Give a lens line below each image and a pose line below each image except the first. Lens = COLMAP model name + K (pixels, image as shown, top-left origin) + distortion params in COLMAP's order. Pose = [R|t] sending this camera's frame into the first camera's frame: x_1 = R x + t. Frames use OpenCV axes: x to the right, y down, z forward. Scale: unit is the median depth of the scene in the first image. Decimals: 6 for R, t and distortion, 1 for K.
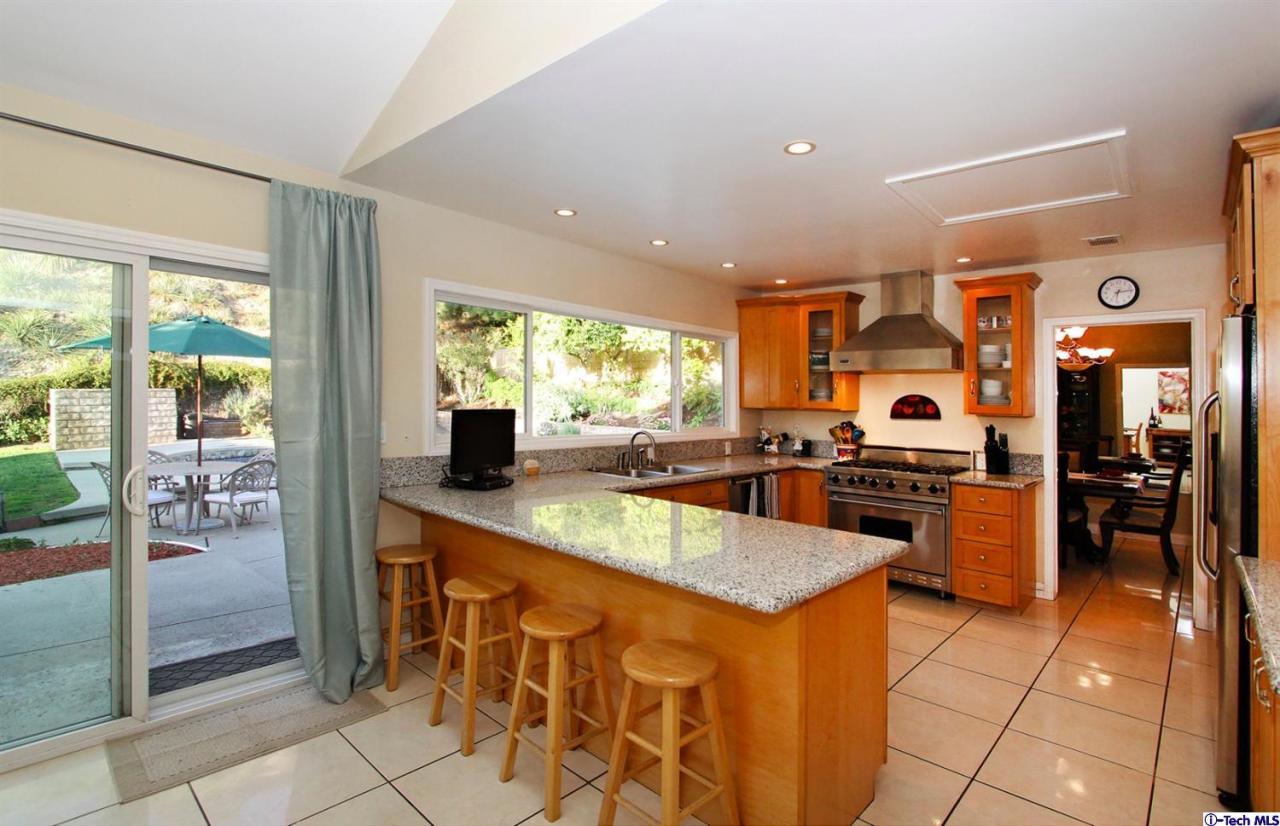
lens RADIAL K [[607.9, 0, 656.3], [0, 607.9, 406.5], [0, 0, 1]] dist [0.000114, -0.000029]
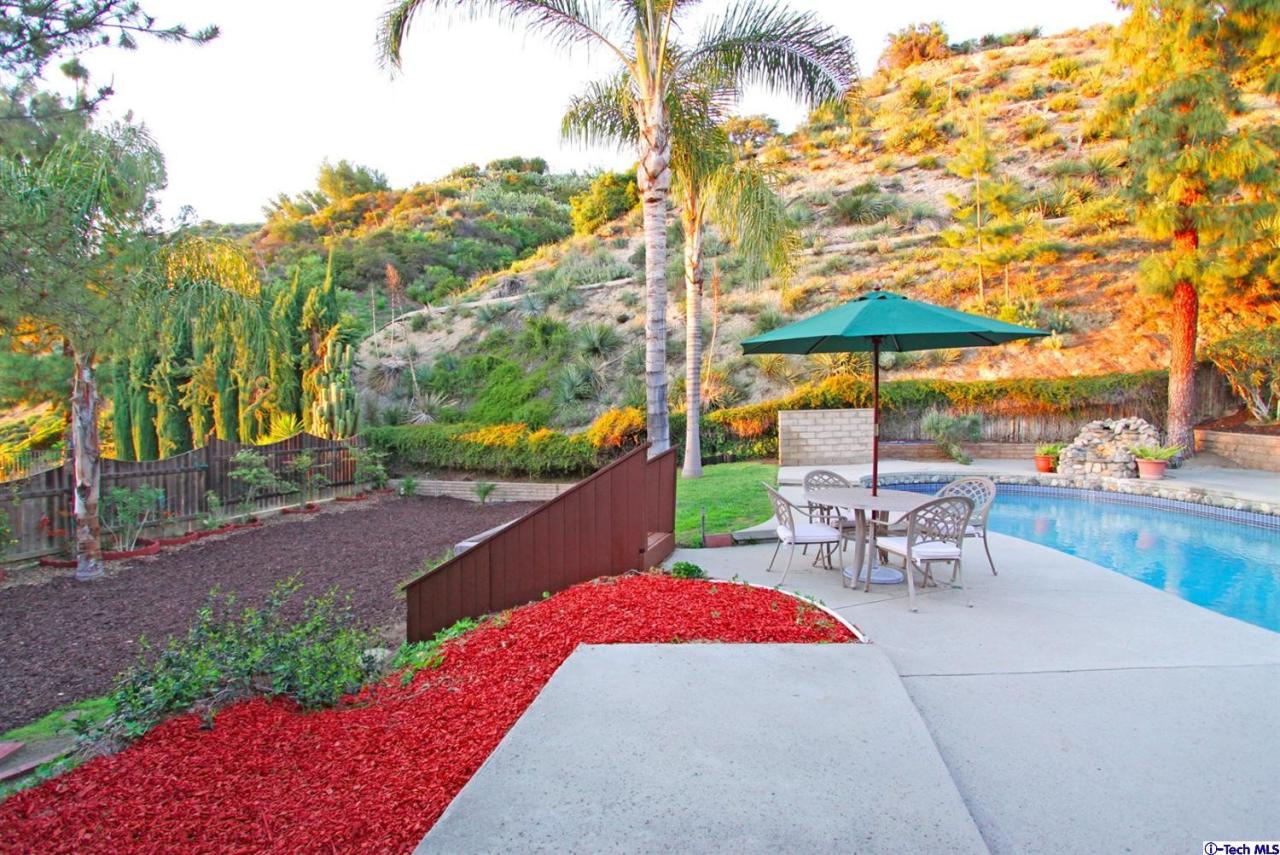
lens RADIAL K [[597.4, 0, 623.8], [0, 597.4, 434.3], [0, 0, 1]] dist [-0.017976, 0.001789]
pose [[0.458662, -0.000820, -0.888610, -0.242337], [0.003065, 0.999995, 0.000659, 0.021274], [0.888605, -0.003026, 0.458663, 0.390253]]
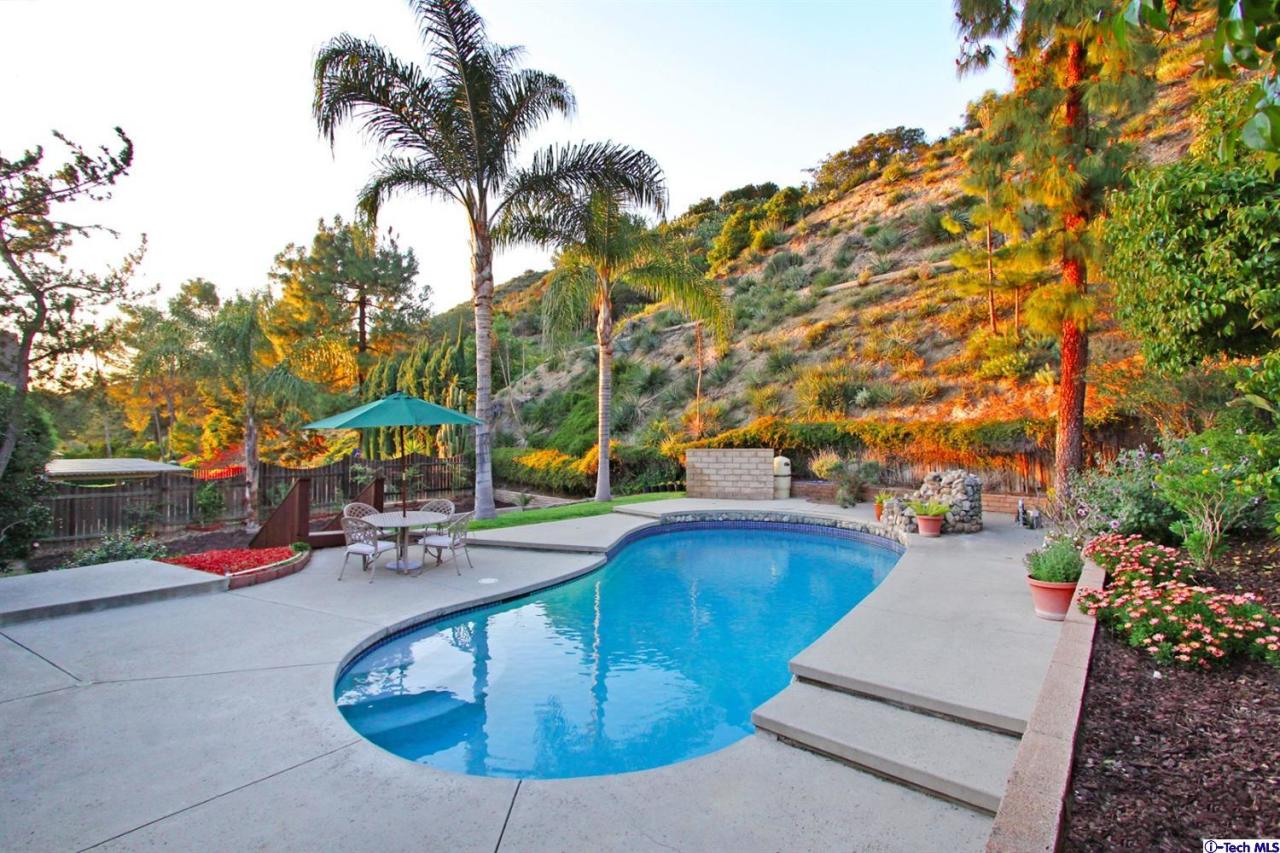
lens RADIAL K [[600.1, 0, 642.3], [0, 600.1, 448.9], [0, 0, 1]] dist [-0.023407, 0.004641]
pose [[0.005534, 0.008657, -0.999947, 0.457796], [-0.026426, 0.999615, 0.008508, -0.061487], [0.999635, 0.026377, 0.005761, 1.476679]]
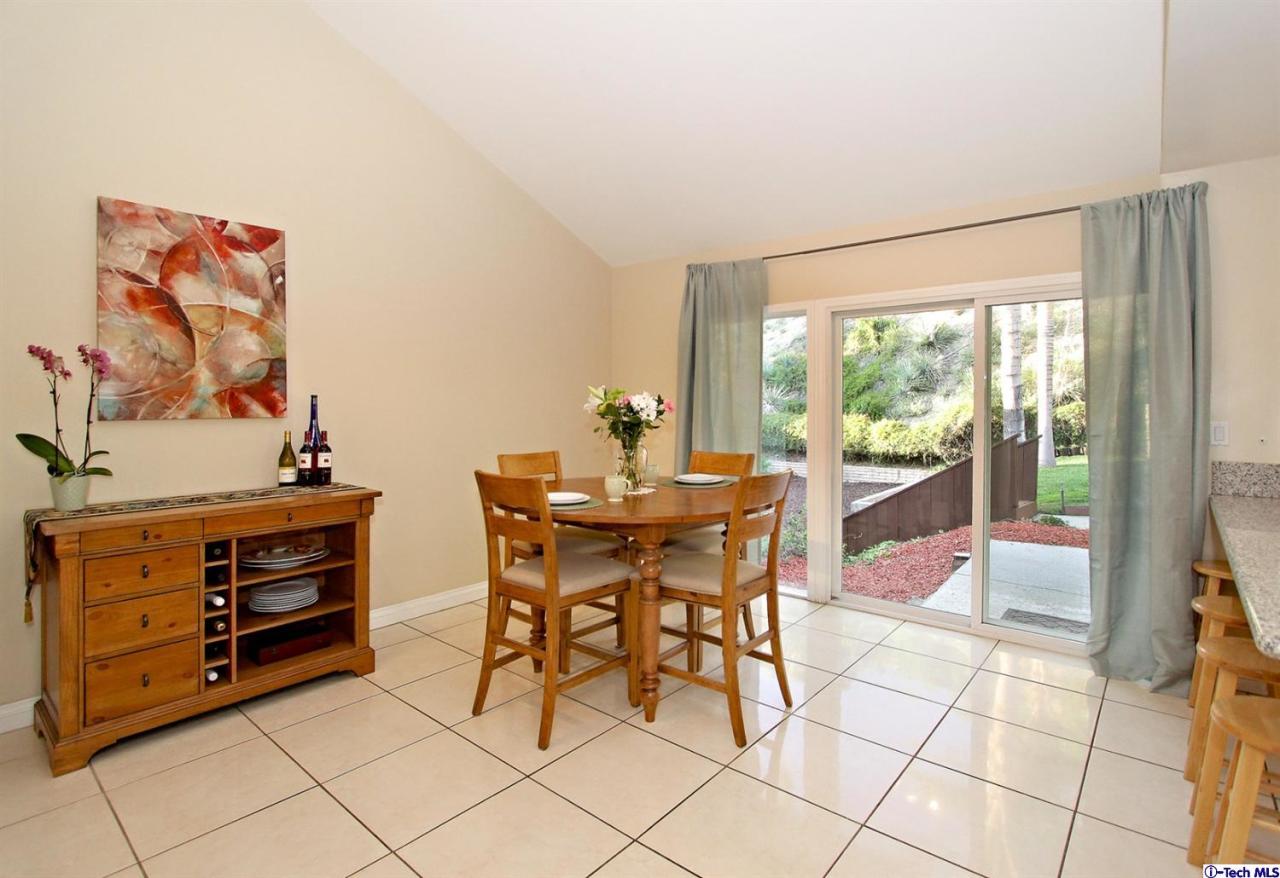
lens RADIAL K [[620.0, 0, 633.9], [0, 620.0, 405.4], [0, 0, 1]] dist [0.002560, 0.000228]
pose [[0.021926, -0.023303, -0.999488, 0.199461], [-0.009994, 0.999673, -0.023527, 0.015382], [0.999710, 0.010504, 0.021686, 0.051822]]
